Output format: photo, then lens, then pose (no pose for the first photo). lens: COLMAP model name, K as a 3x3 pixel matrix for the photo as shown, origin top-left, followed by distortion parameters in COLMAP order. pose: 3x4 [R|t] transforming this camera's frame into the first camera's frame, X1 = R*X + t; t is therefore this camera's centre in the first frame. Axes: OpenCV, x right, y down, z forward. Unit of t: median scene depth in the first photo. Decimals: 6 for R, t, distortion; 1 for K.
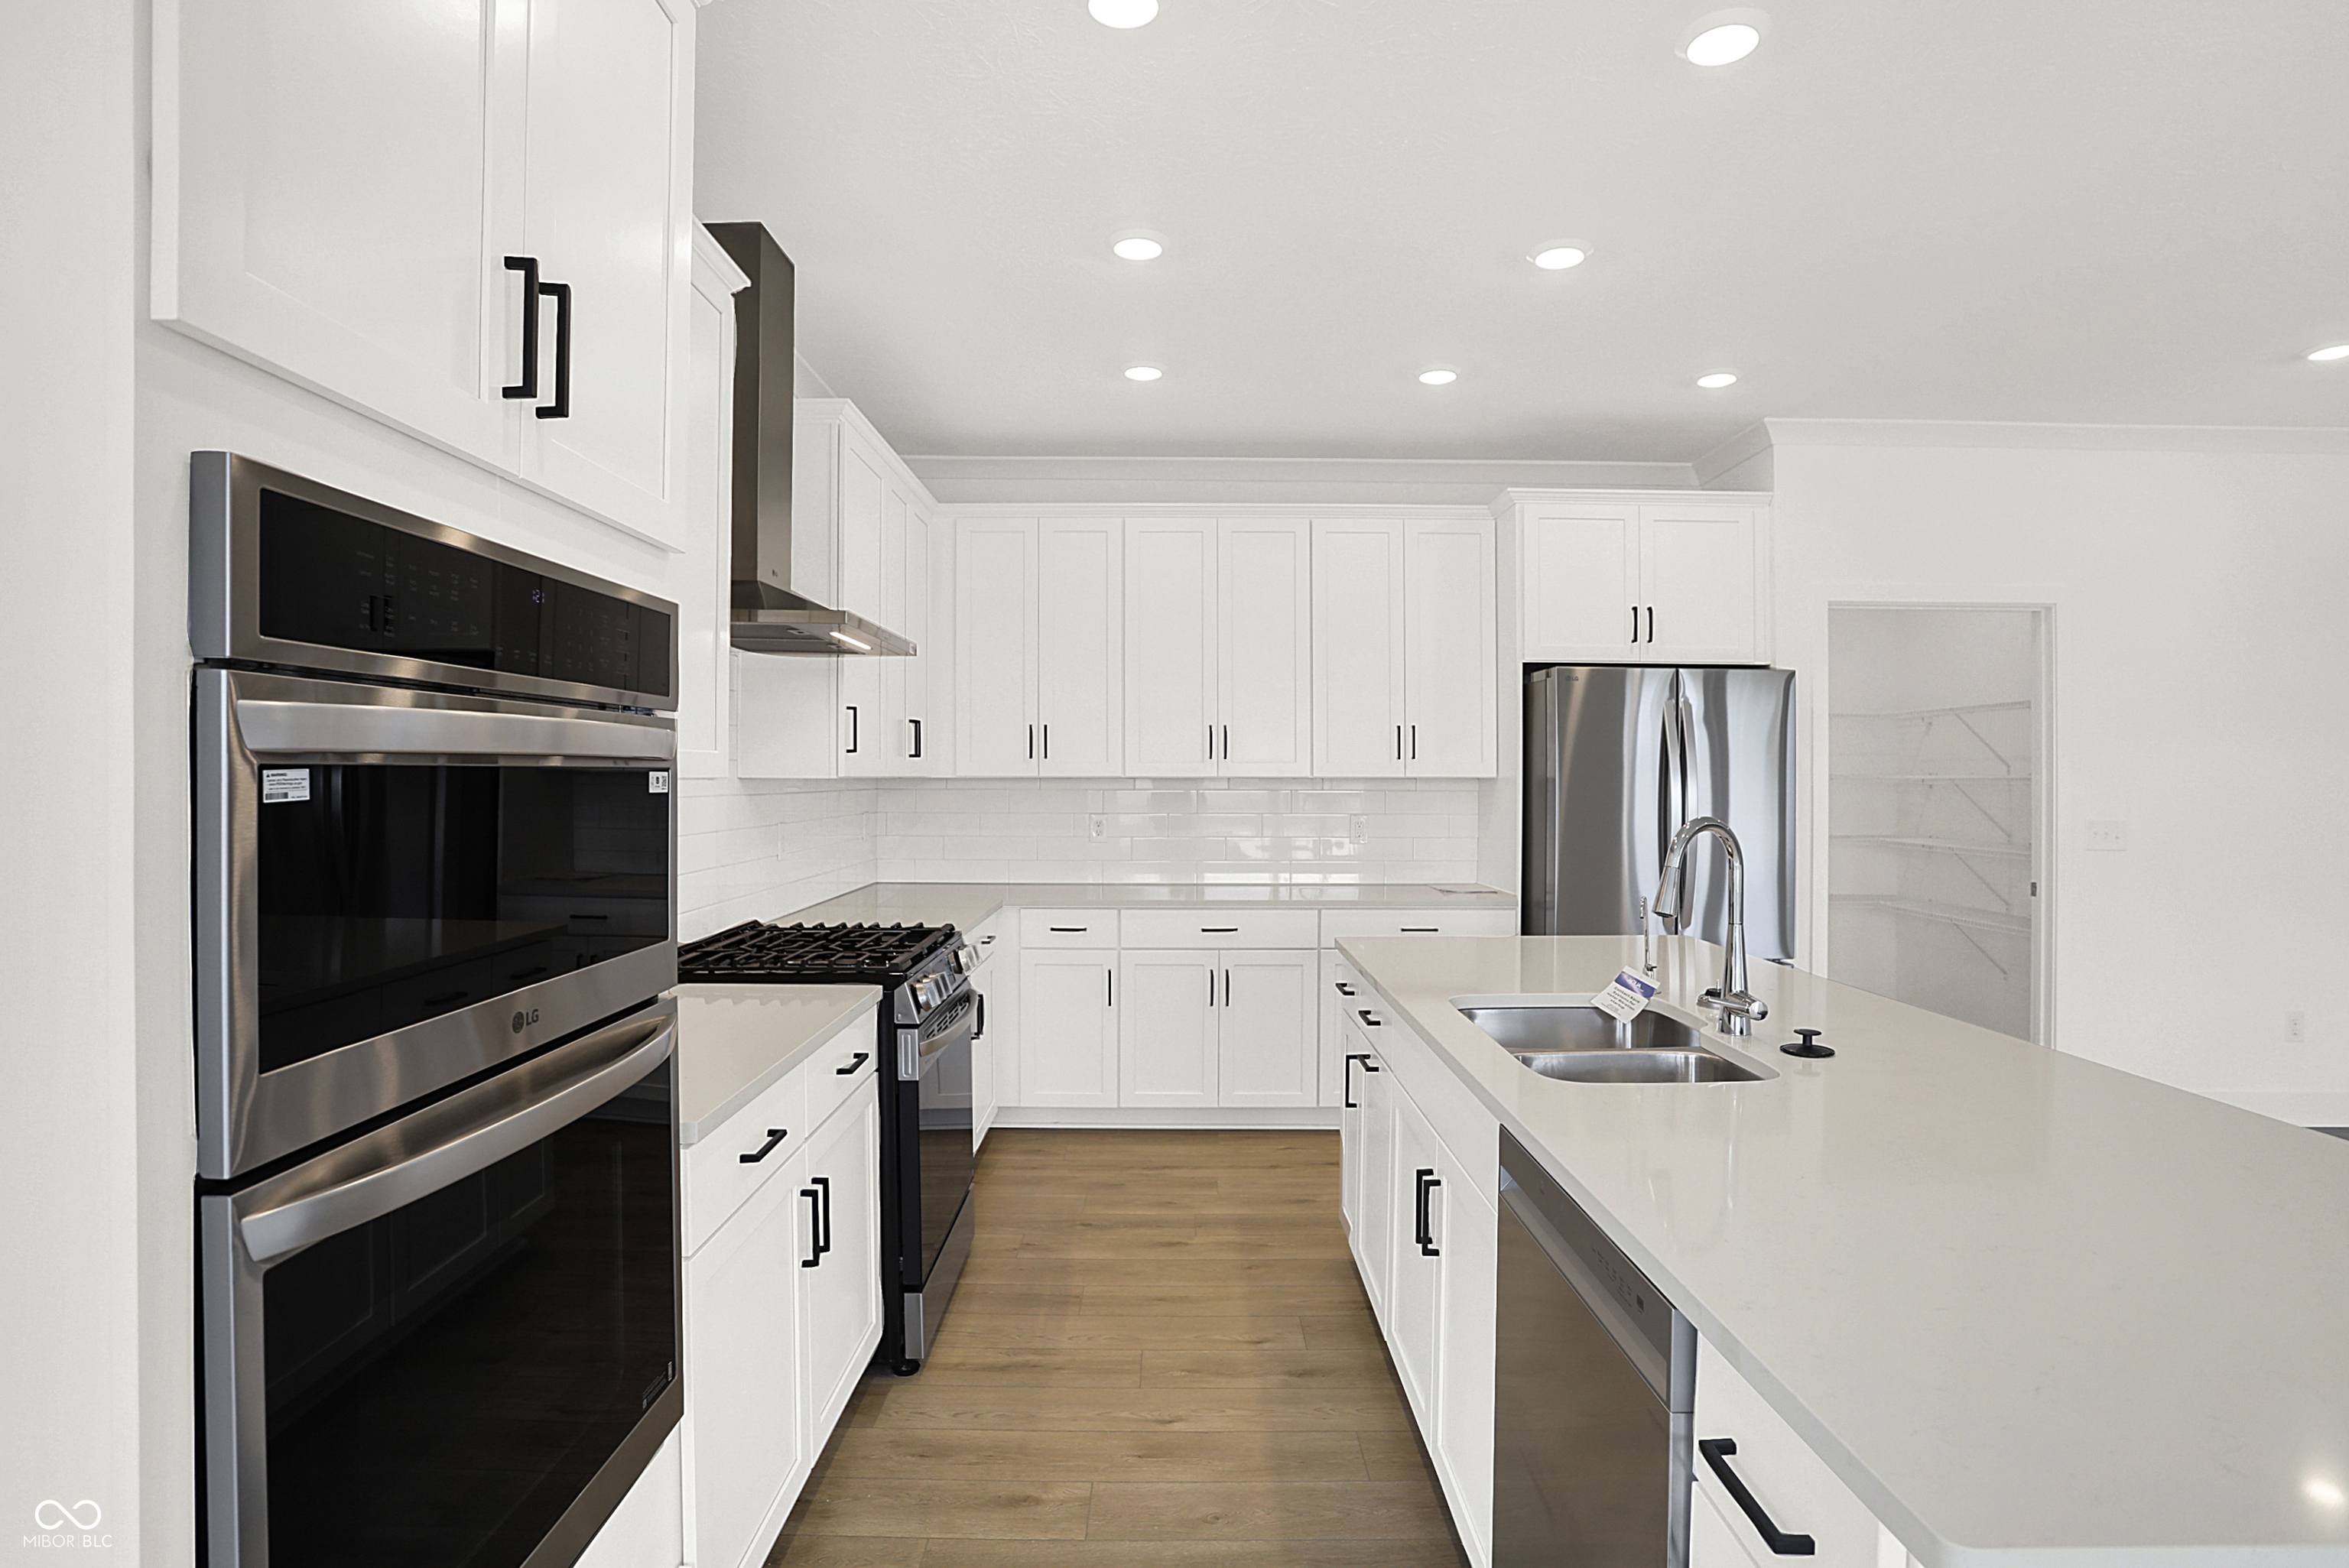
lens RADIAL K [[1194.0, 0, 1178.2], [0, 1194.0, 772.7], [0, 0, 1]] dist [-0.080169, 0.040058]
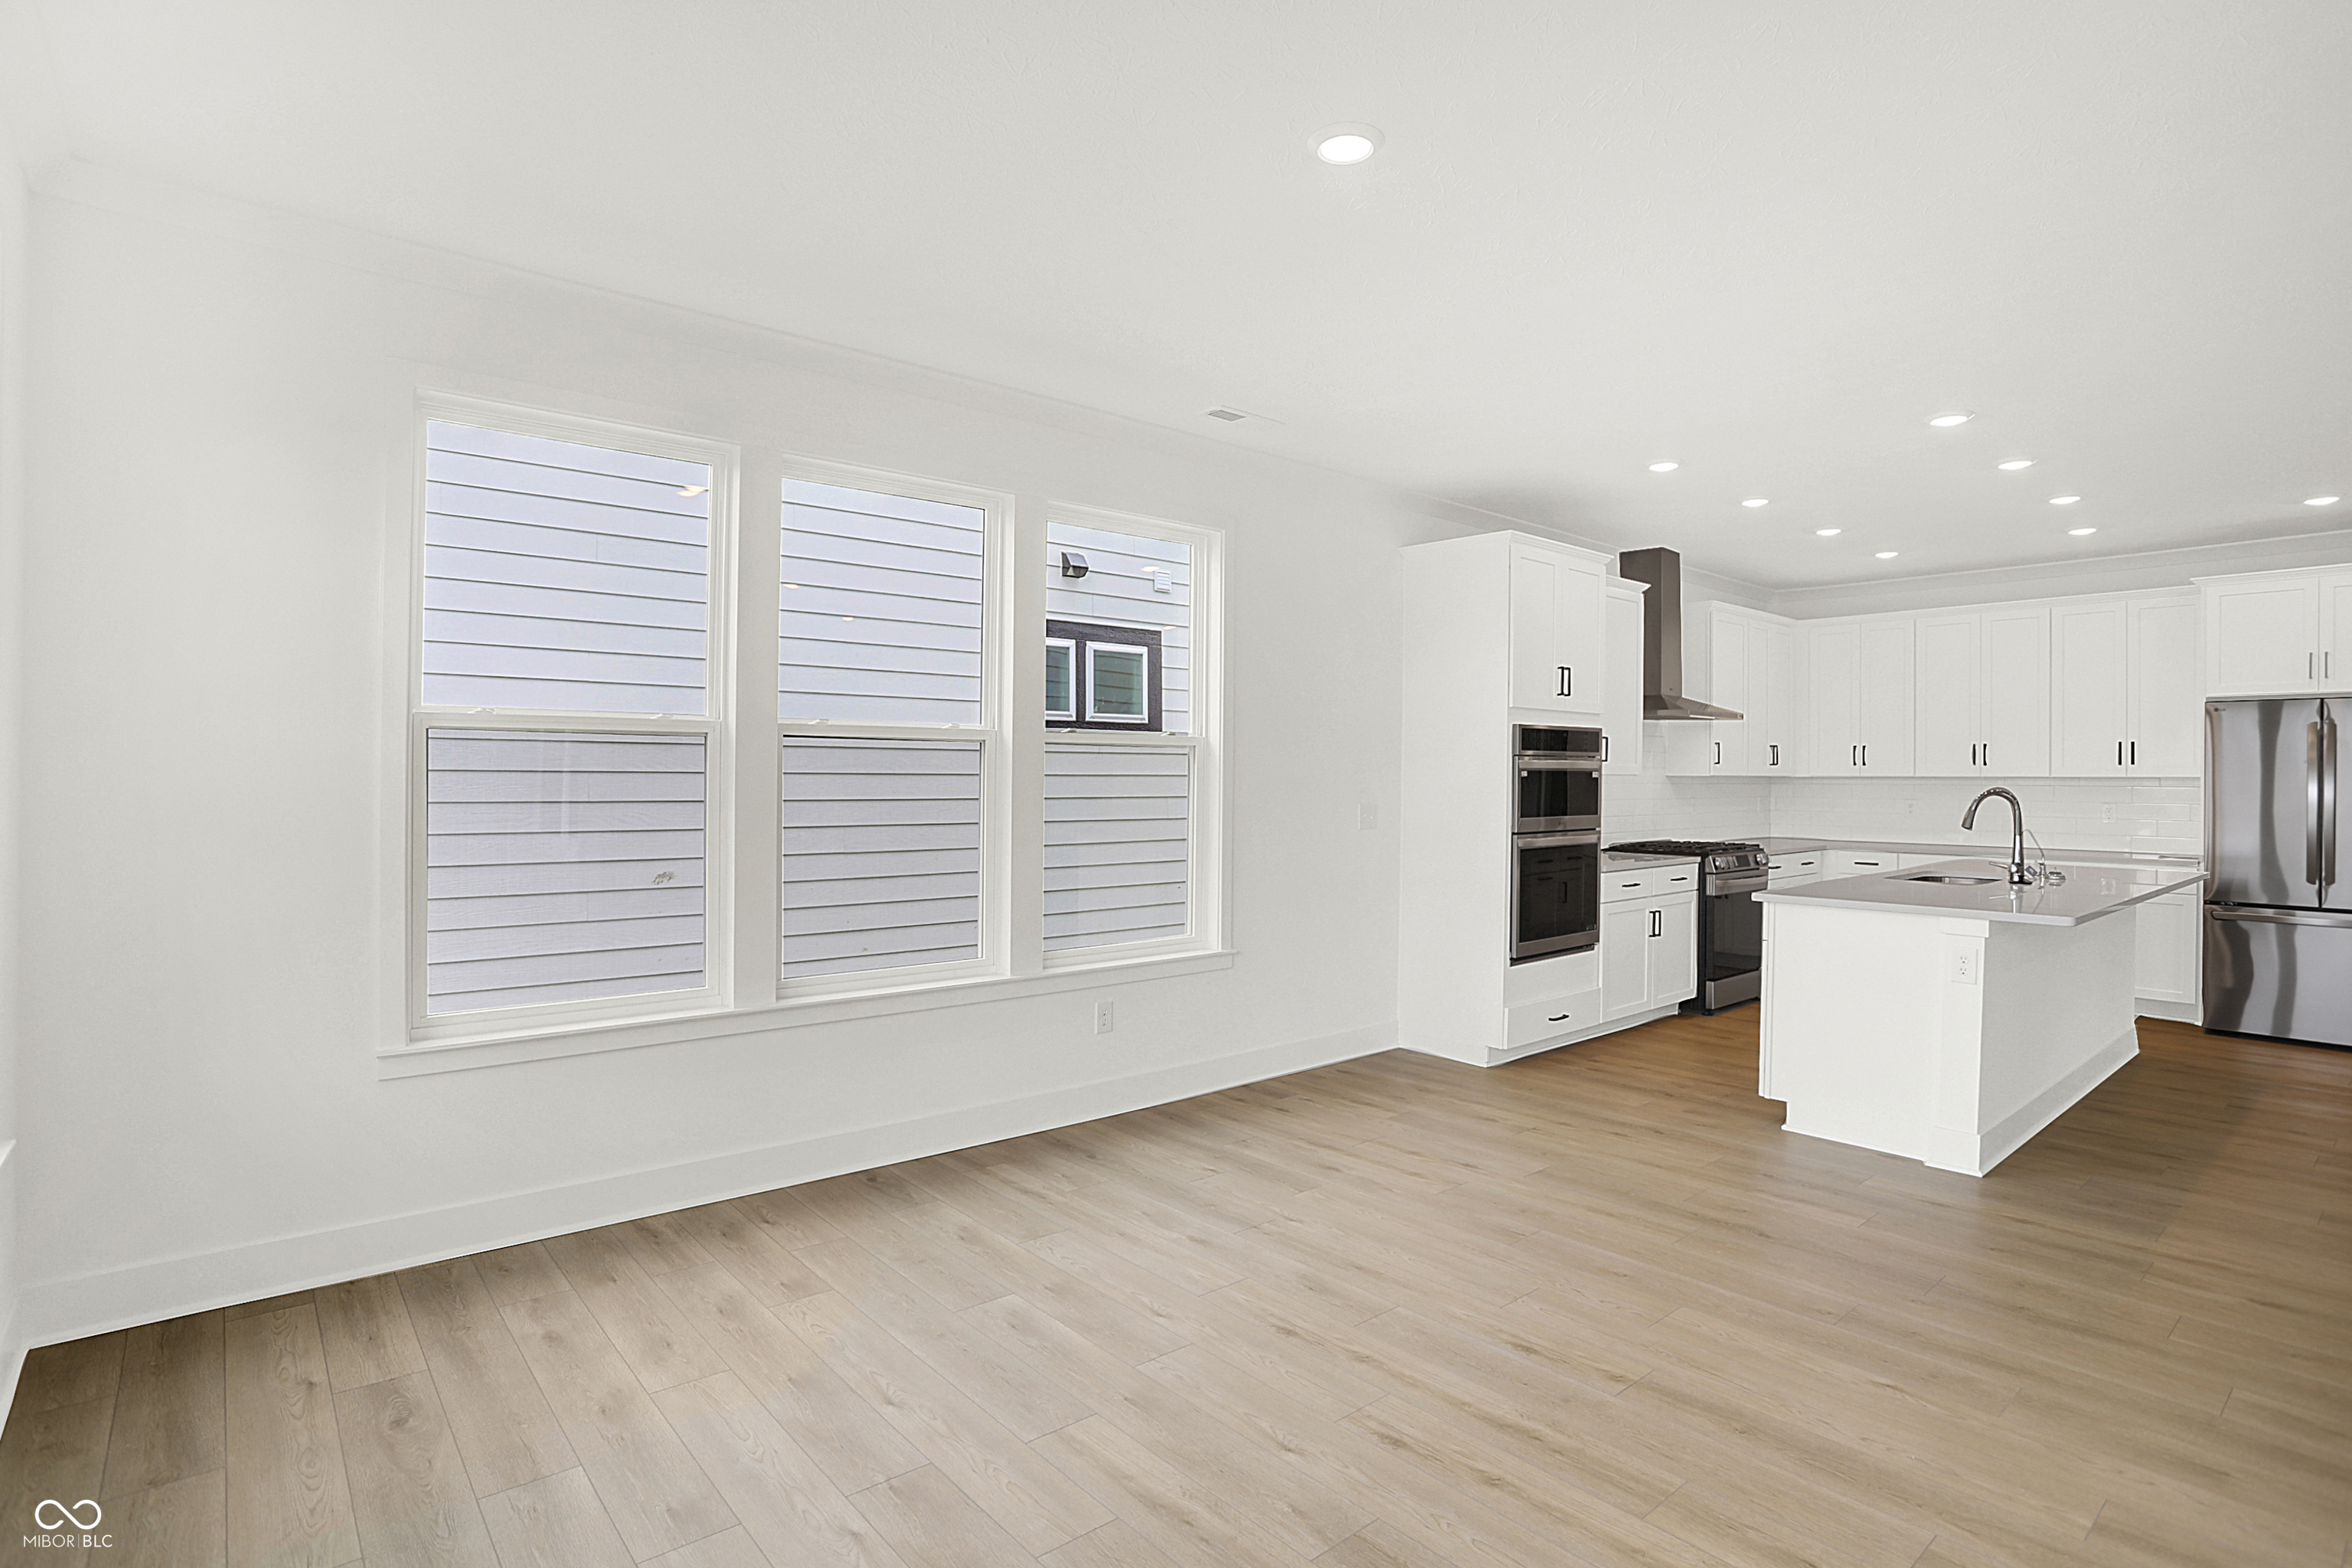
lens RADIAL K [[1171.3, 0, 1173.4], [0, 1171.3, 765.6], [0, 0, 1]] dist [-0.059189, 0.024673]
pose [[0.646194, -0.004907, -0.763158, 0.577206], [-0.002177, 0.999963, -0.008273, 0.004666], [0.763170, 0.007008, 0.646159, -0.923978]]
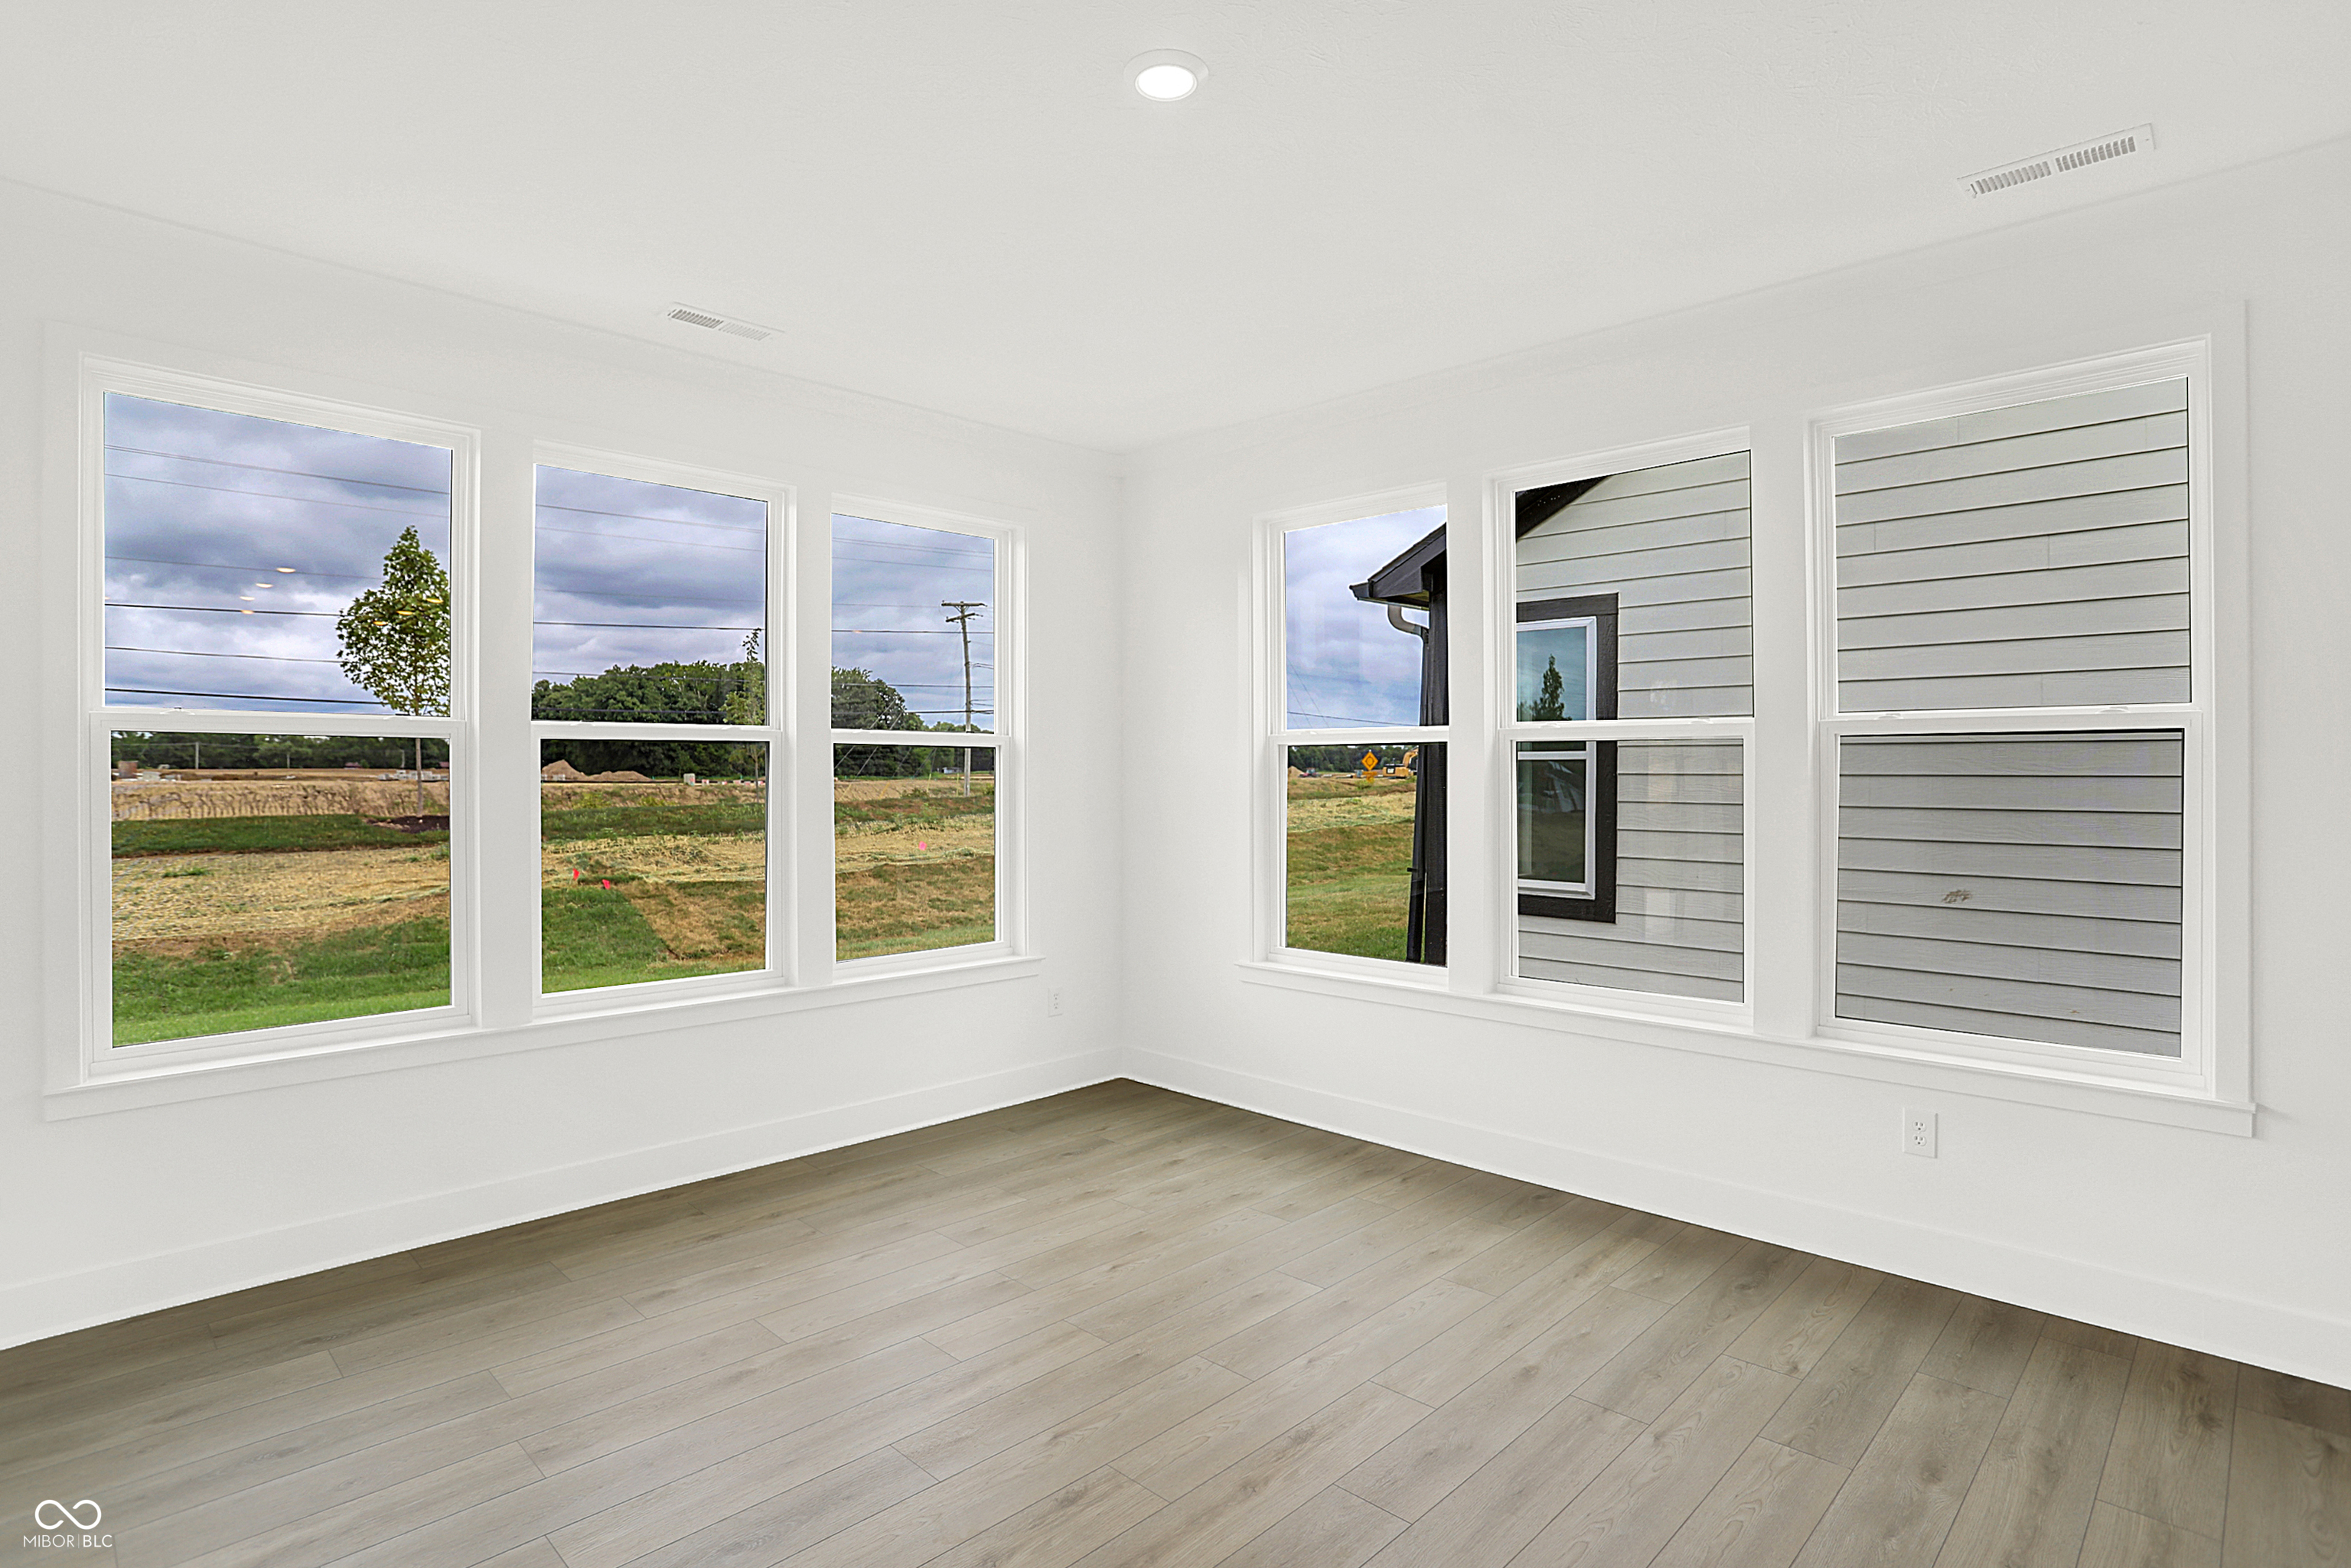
lens RADIAL K [[1195.1, 0, 1179.2], [0, 1195.1, 772.7], [0, 0, 1]] dist [-0.080169, 0.040058]
pose [[-0.698900, -0.002138, -0.715216, 0.561853], [0.000956, 0.999992, -0.003924, 0.002468], [0.715219, -0.003426, -0.698892, -0.077325]]
